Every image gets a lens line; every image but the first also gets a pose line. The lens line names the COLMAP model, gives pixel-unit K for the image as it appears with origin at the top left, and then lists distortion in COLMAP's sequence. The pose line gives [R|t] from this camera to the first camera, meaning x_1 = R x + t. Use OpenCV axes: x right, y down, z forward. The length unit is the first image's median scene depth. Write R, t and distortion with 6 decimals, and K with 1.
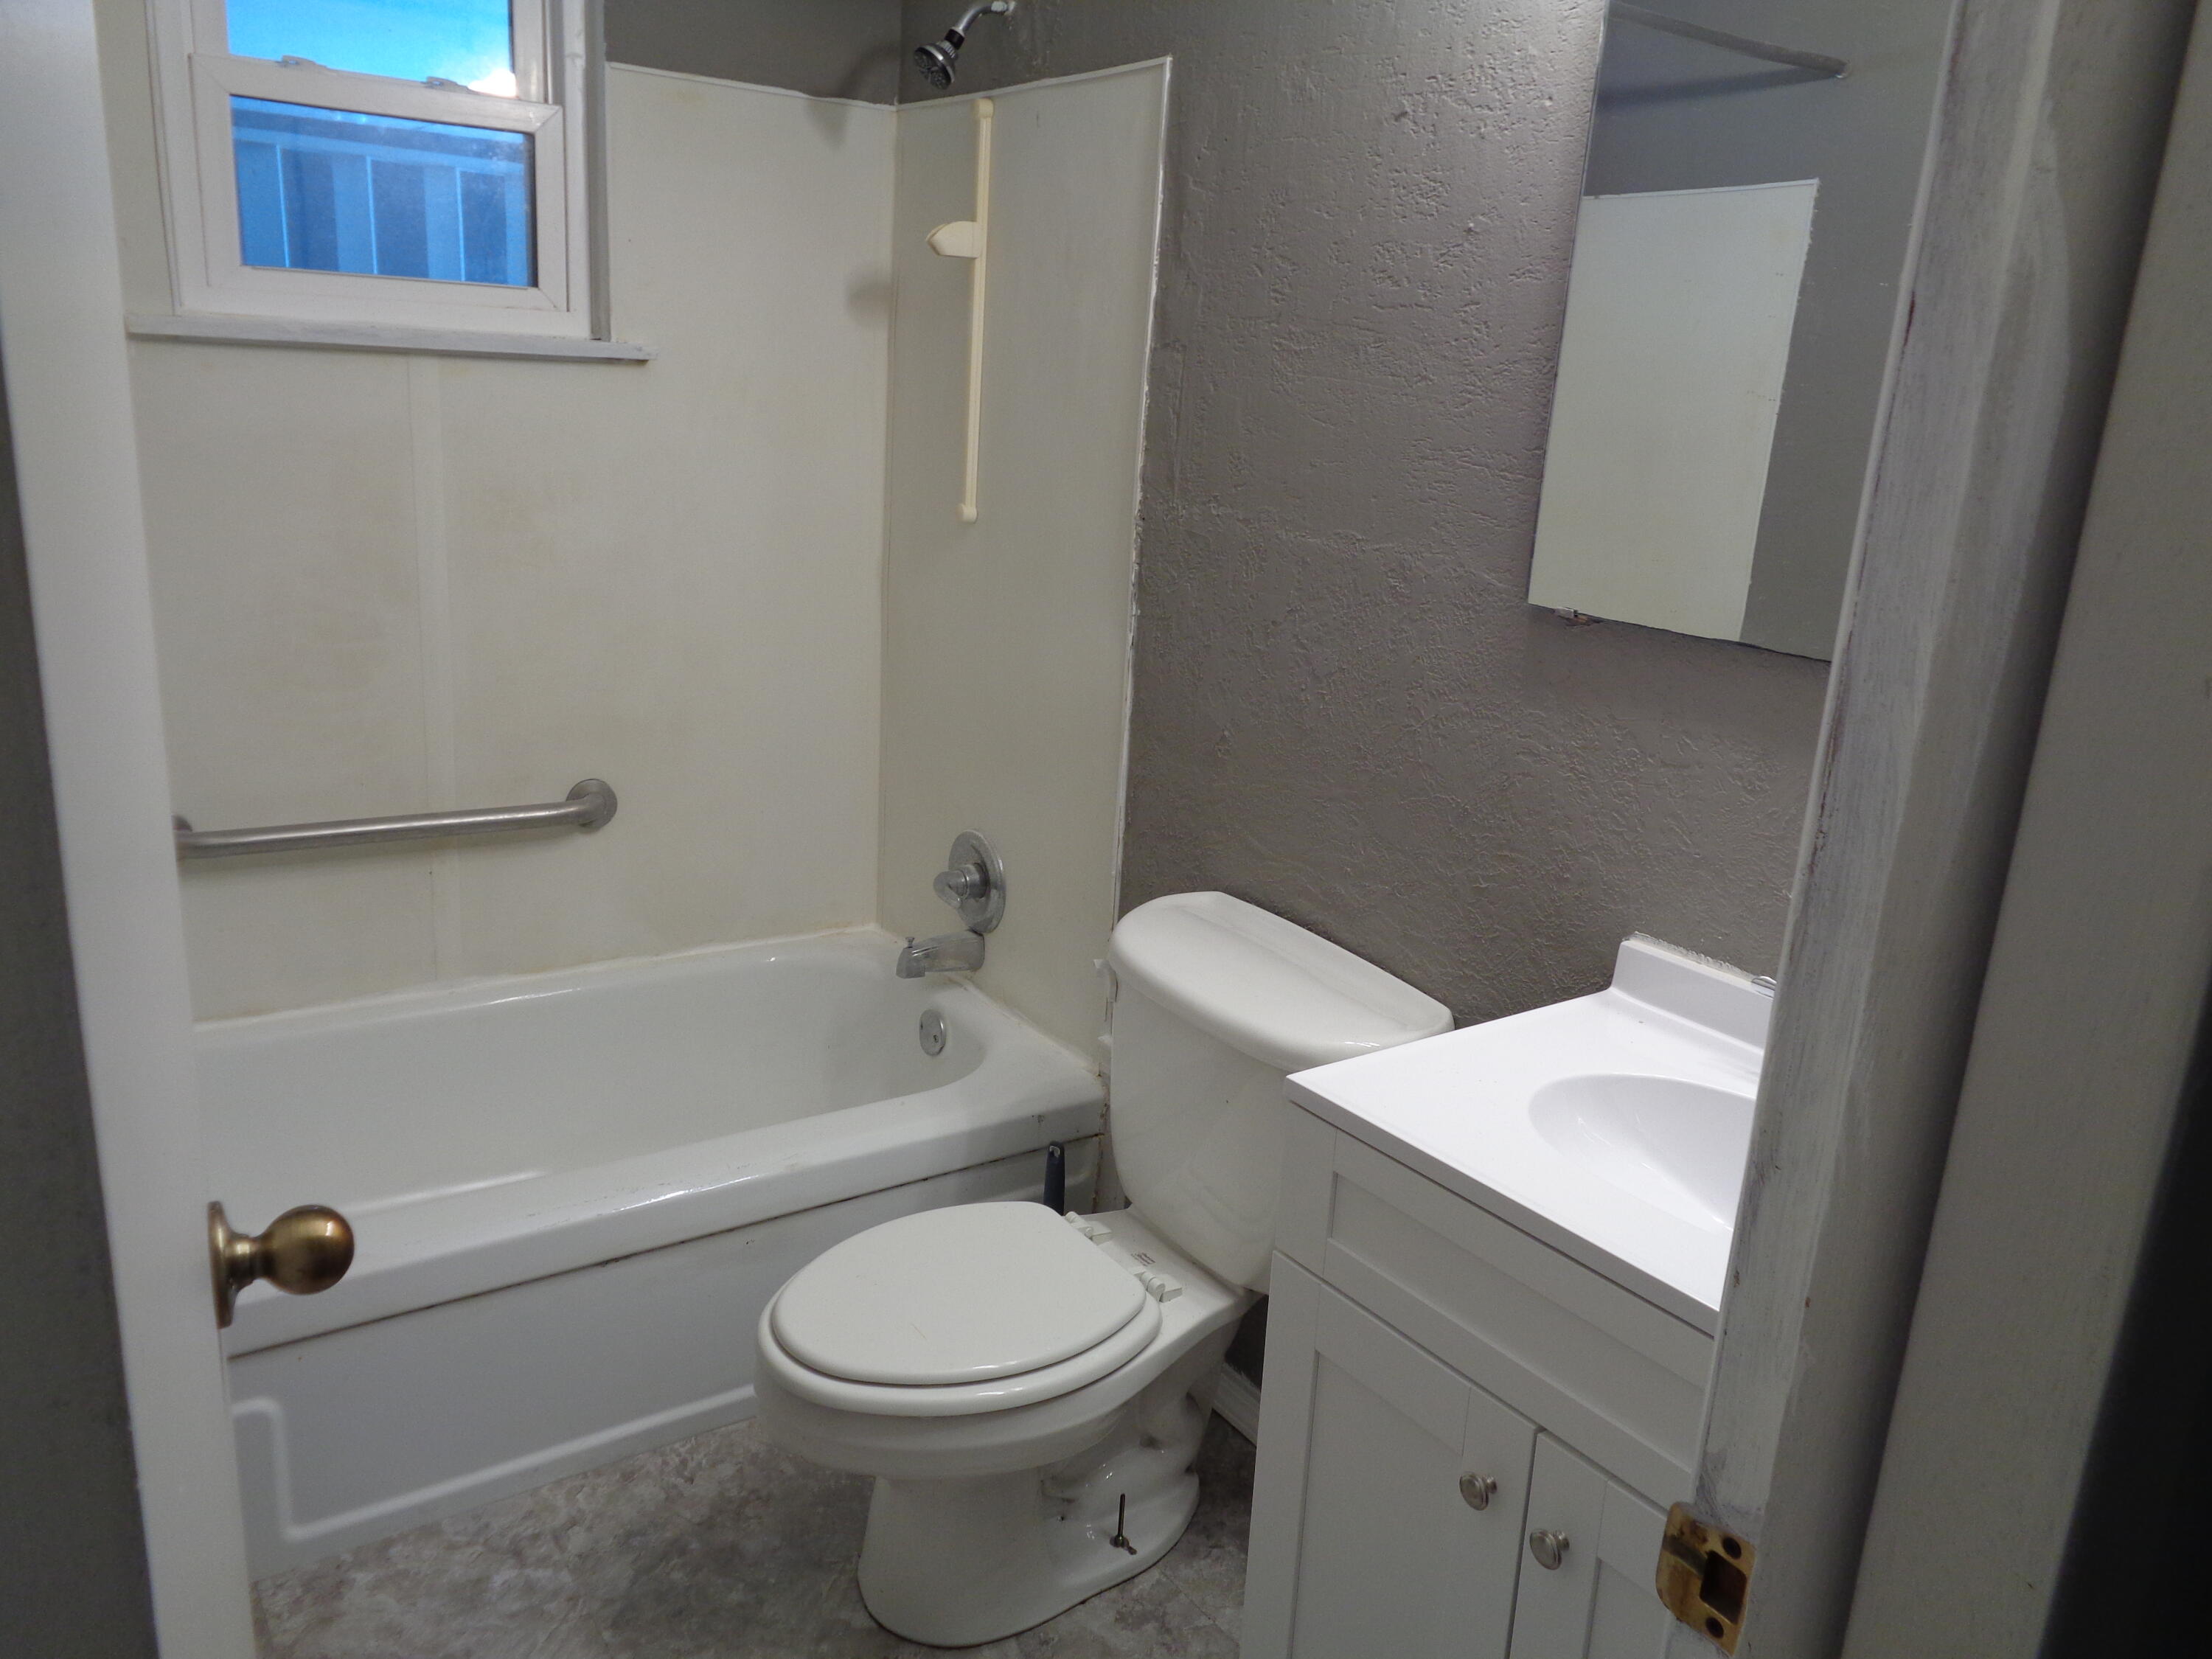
lens RADIAL K [[1660.0, 0, 1122.1], [0, 1660.0, 829.0], [0, 0, 1]] dist [-0.000328, 0.007268]
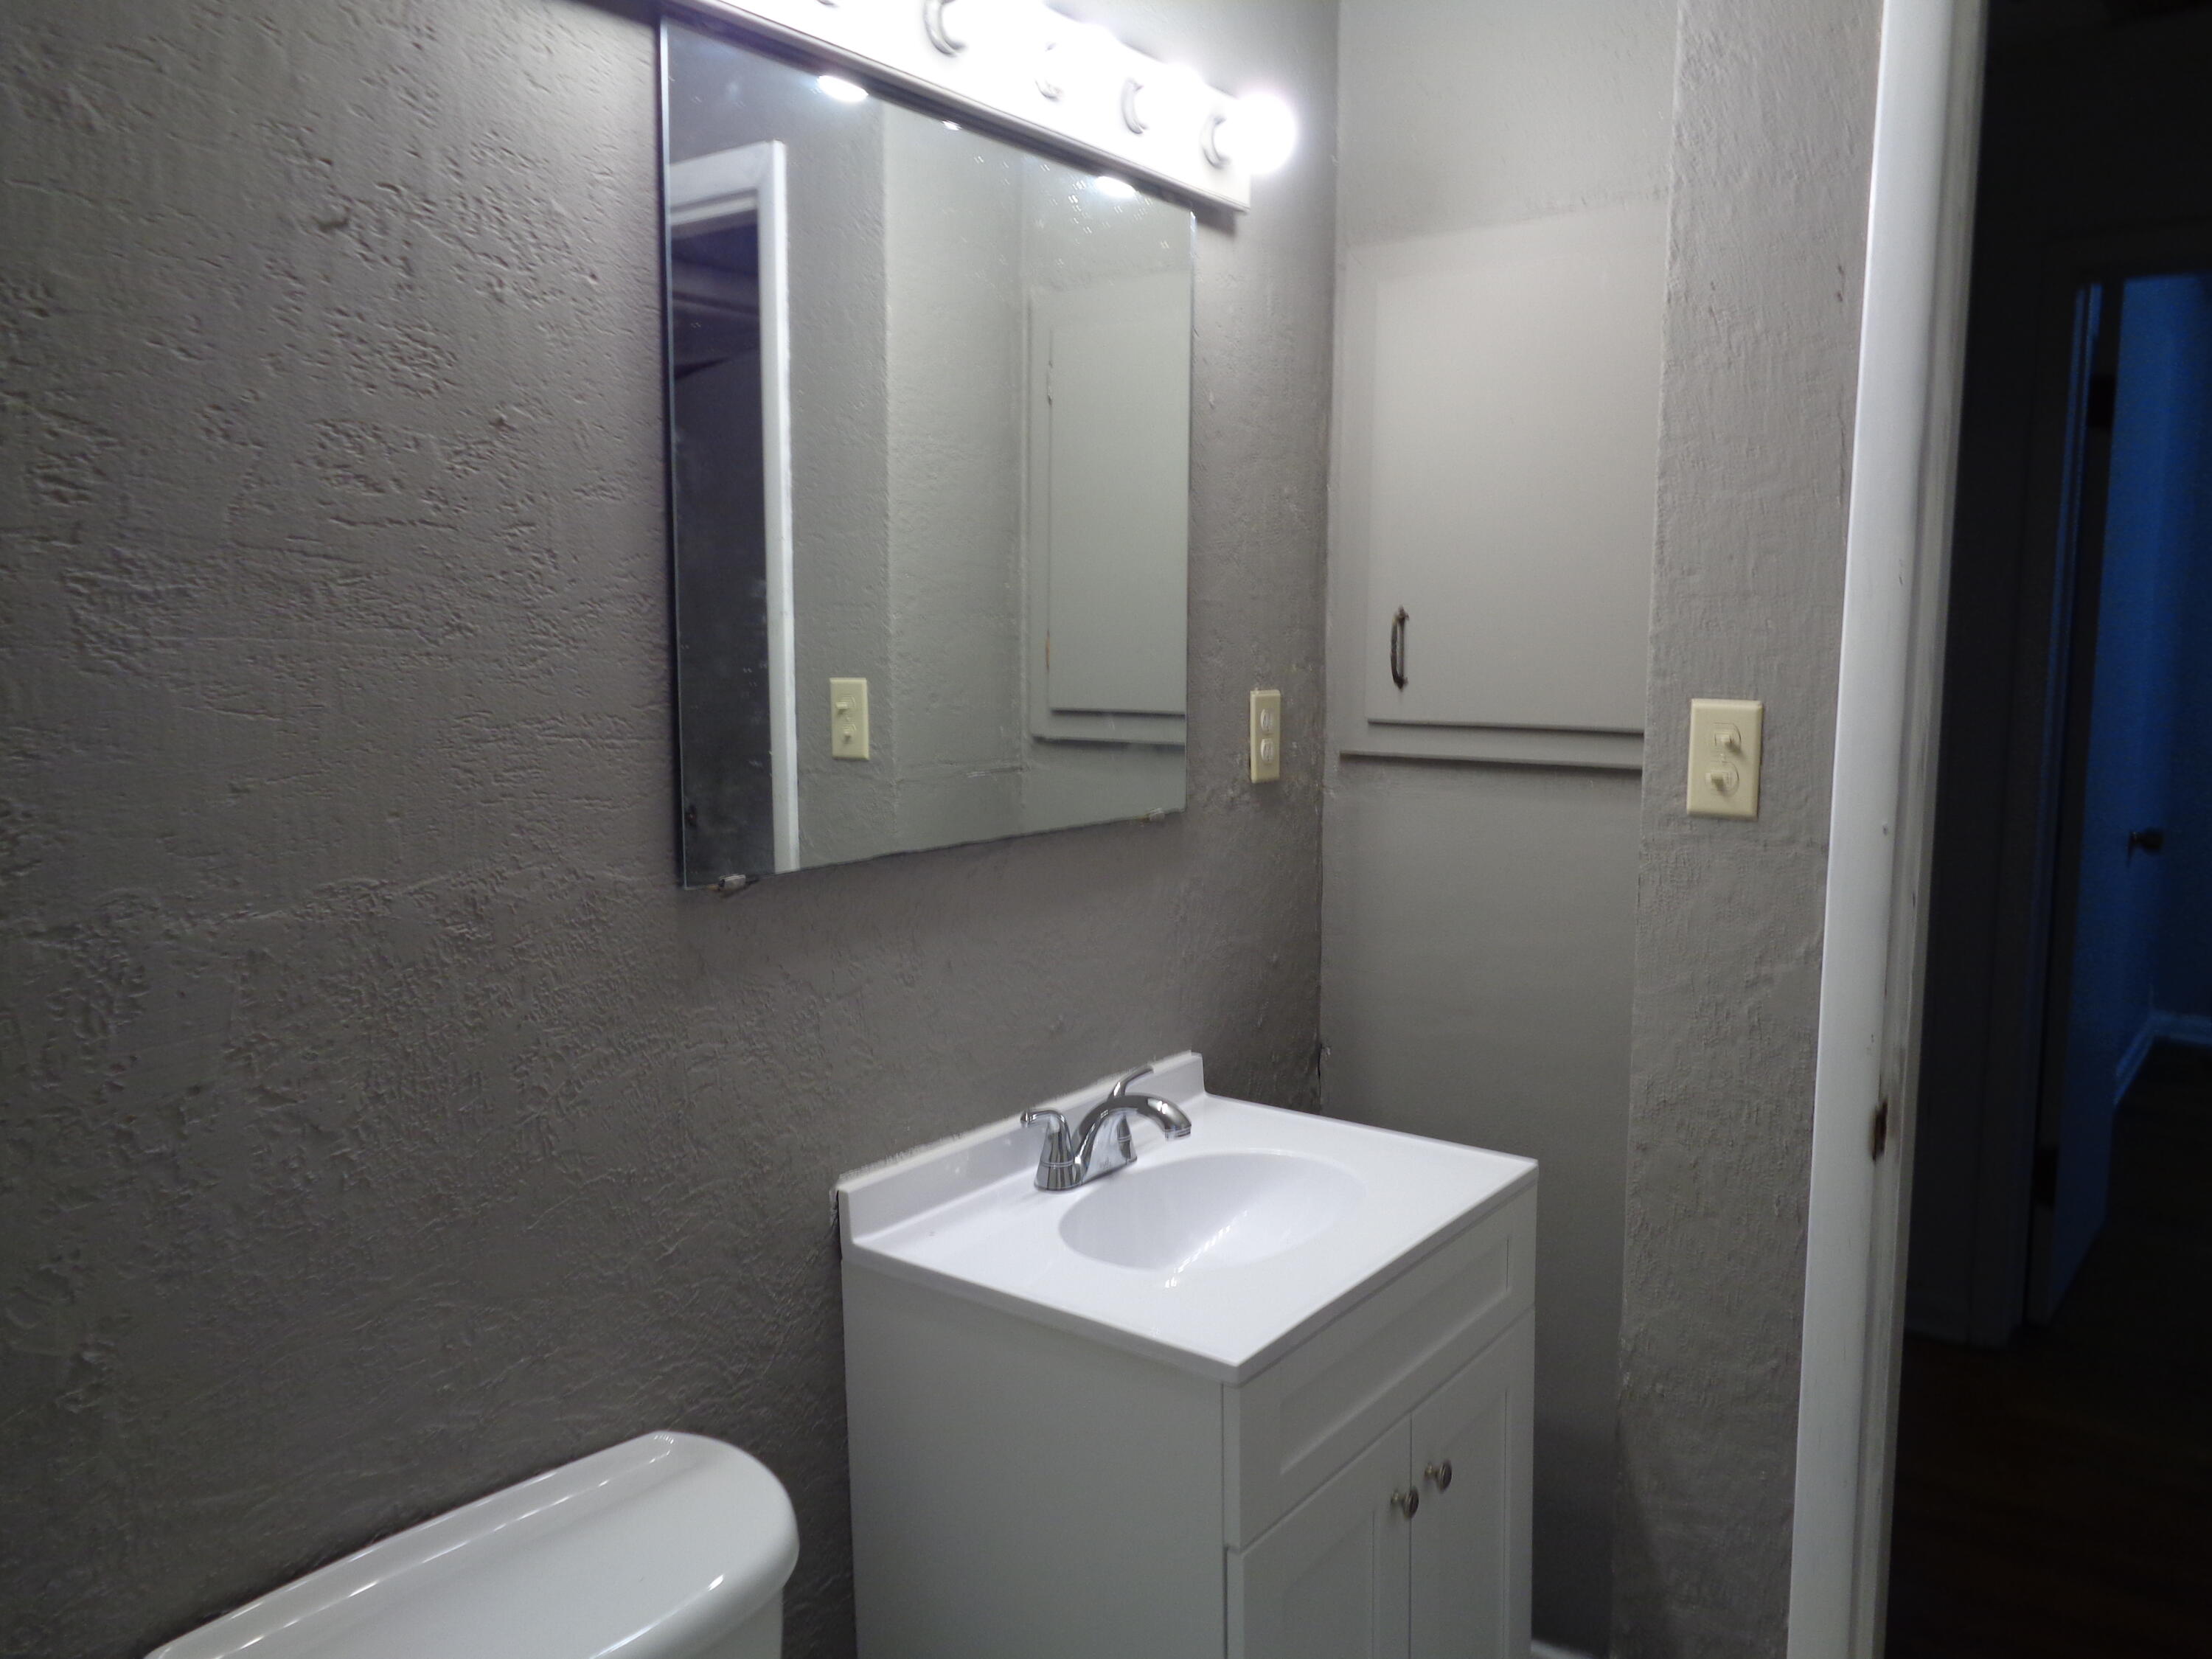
lens RADIAL K [[1660.0, 0, 1122.1], [0, 1660.0, 829.0], [0, 0, 1]] dist [-0.000328, 0.007268]
pose [[-0.307786, -0.178313, 0.934598, -0.553460], [0.237749, 0.936707, 0.257012, -0.307530], [-0.921273, 0.301305, -0.245911, 0.951309]]
